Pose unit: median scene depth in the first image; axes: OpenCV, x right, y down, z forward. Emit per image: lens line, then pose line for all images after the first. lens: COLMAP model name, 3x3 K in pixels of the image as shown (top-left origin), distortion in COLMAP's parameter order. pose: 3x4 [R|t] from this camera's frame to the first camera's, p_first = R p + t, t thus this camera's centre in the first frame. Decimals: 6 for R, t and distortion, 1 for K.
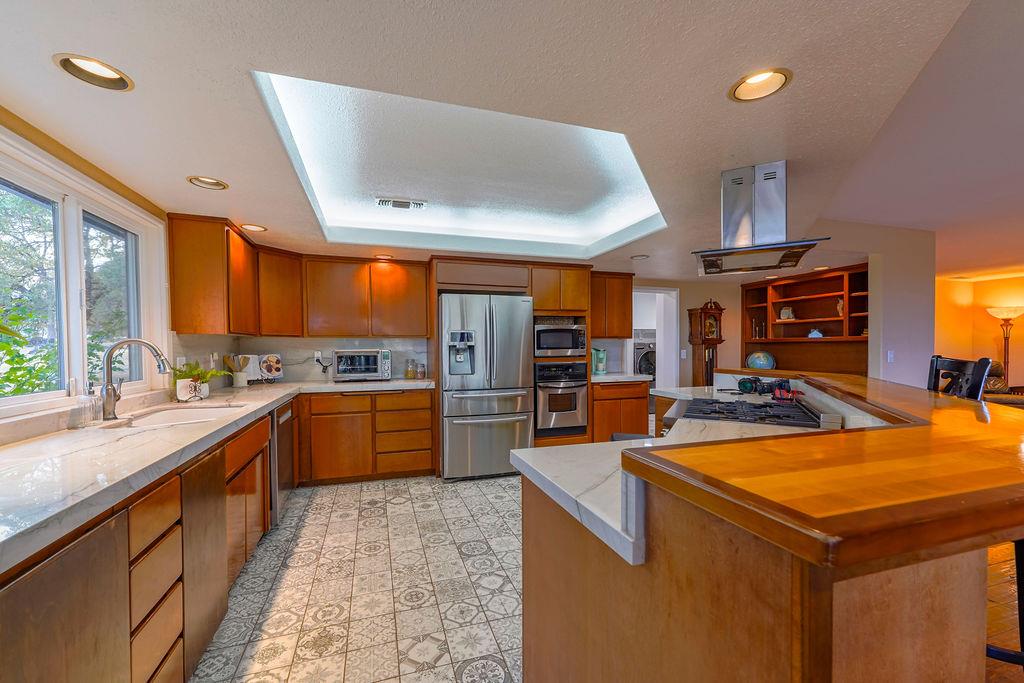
lens RADIAL K [[415.9, 0, 510.2], [0, 415.9, 348.7], [0, 0, 1]] dist [-0.000264, -0.000008]
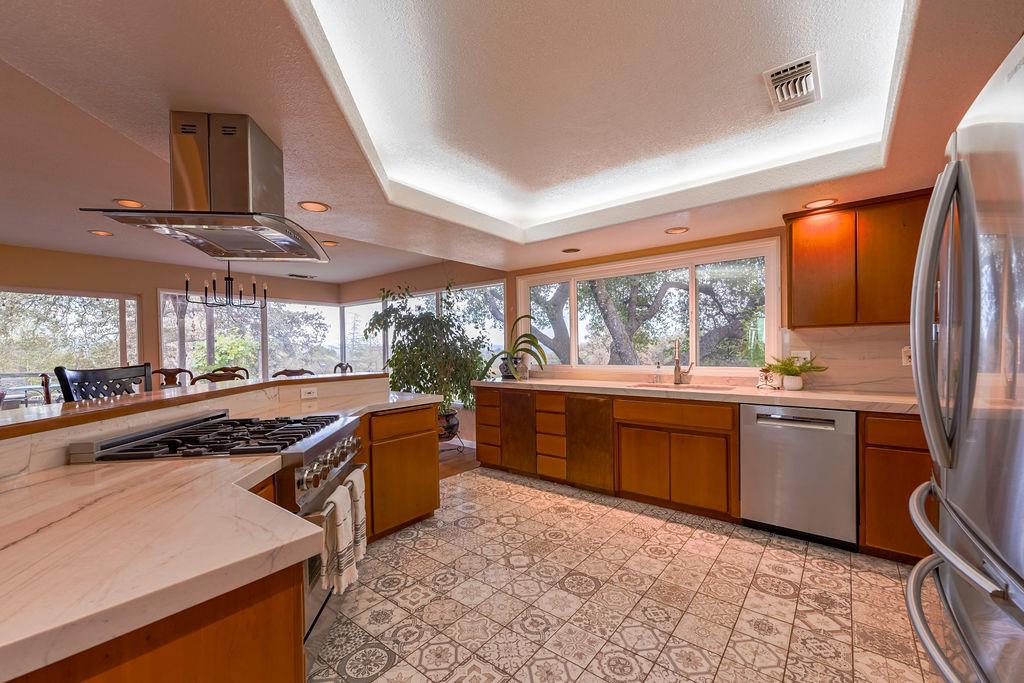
lens RADIAL K [[415.9, 0, 511.9], [0, 415.9, 348.2], [0, 0, 1]] dist [-0.000264, -0.000008]
pose [[-0.834050, 0.016763, -0.551434, 0.507828], [0.015312, 0.999857, 0.007235, -0.008839], [0.551476, -0.002409, -0.834187, 1.698698]]
